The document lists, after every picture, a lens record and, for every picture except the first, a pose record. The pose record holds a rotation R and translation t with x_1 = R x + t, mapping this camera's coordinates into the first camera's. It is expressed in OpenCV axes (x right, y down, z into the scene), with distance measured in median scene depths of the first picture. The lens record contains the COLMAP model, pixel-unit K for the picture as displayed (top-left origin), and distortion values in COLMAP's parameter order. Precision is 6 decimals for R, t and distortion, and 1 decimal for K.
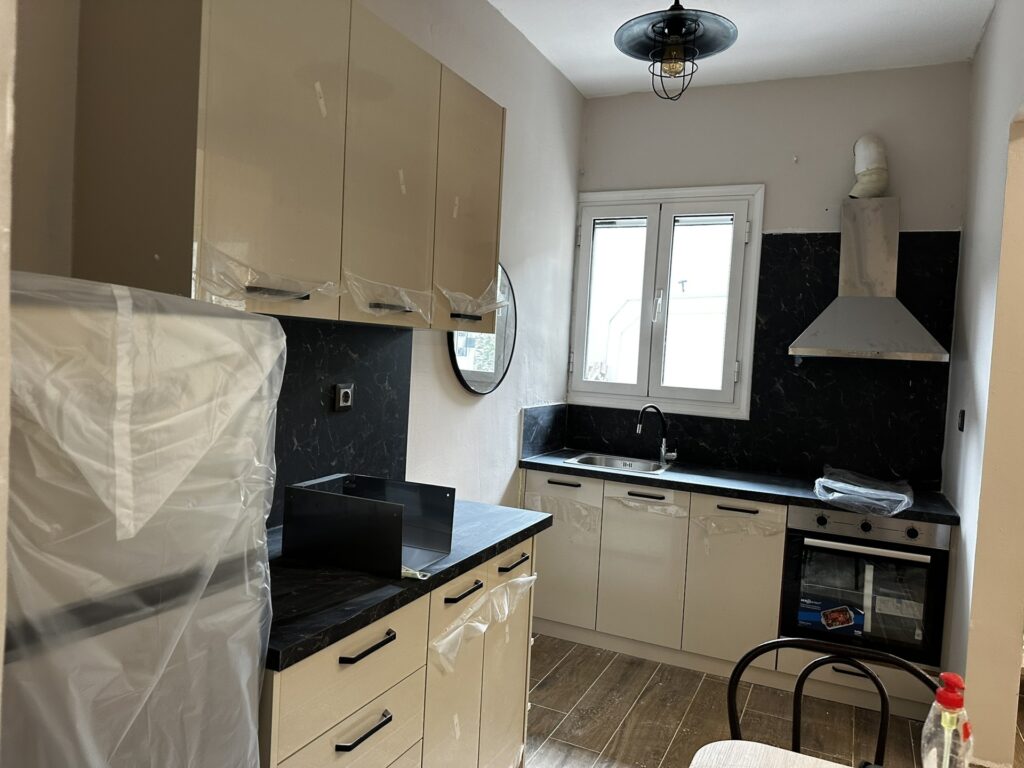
lens RADIAL K [[719.3, 0, 502.7], [0, 719.3, 384.1], [0, 0, 1]] dist [0.048463, -0.050268]
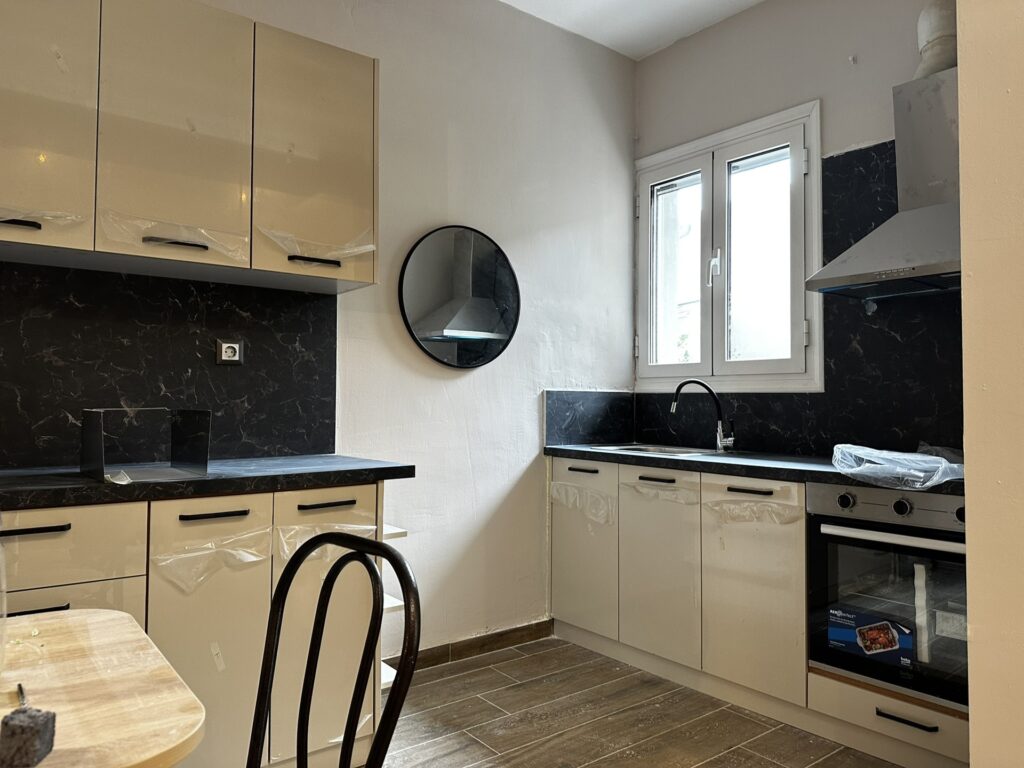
lens RADIAL K [[719.3, 0, 508.0], [0, 719.3, 382.4], [0, 0, 1]] dist [0.048463, -0.050268]
pose [[0.894743, -0.060826, -0.442420, 0.423494], [0.020203, 0.995180, -0.095963, 0.119312], [0.446124, 0.076924, 0.891659, 0.159832]]
